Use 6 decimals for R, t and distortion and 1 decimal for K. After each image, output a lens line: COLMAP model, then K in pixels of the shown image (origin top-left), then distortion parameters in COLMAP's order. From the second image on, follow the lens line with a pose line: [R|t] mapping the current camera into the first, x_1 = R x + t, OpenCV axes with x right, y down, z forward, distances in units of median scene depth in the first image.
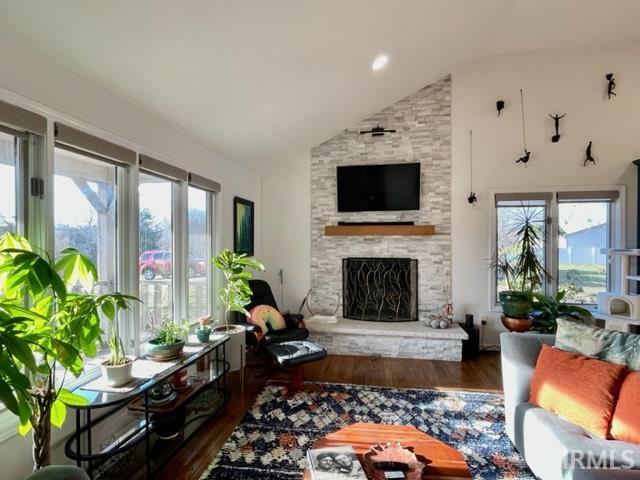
lens RADIAL K [[328.1, 0, 319.9], [0, 328.1, 243.5], [0, 0, 1]] dist [0.001648, -0.000351]
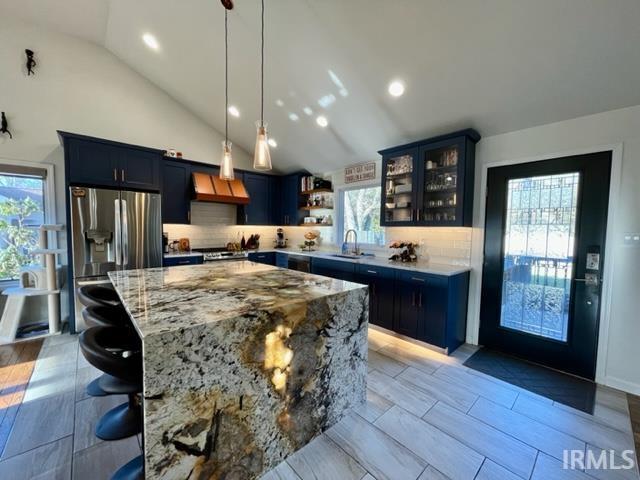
lens RADIAL K [[257.5, 0, 320.3], [0, 257.5, 242.8], [0, 0, 1]] dist [-0.001079, 0.000596]
pose [[0.607262, -0.035113, 0.793725, 0.775495], [-0.015859, 0.998288, 0.056297, 0.015517], [-0.794343, -0.046774, 0.605665, -0.217160]]
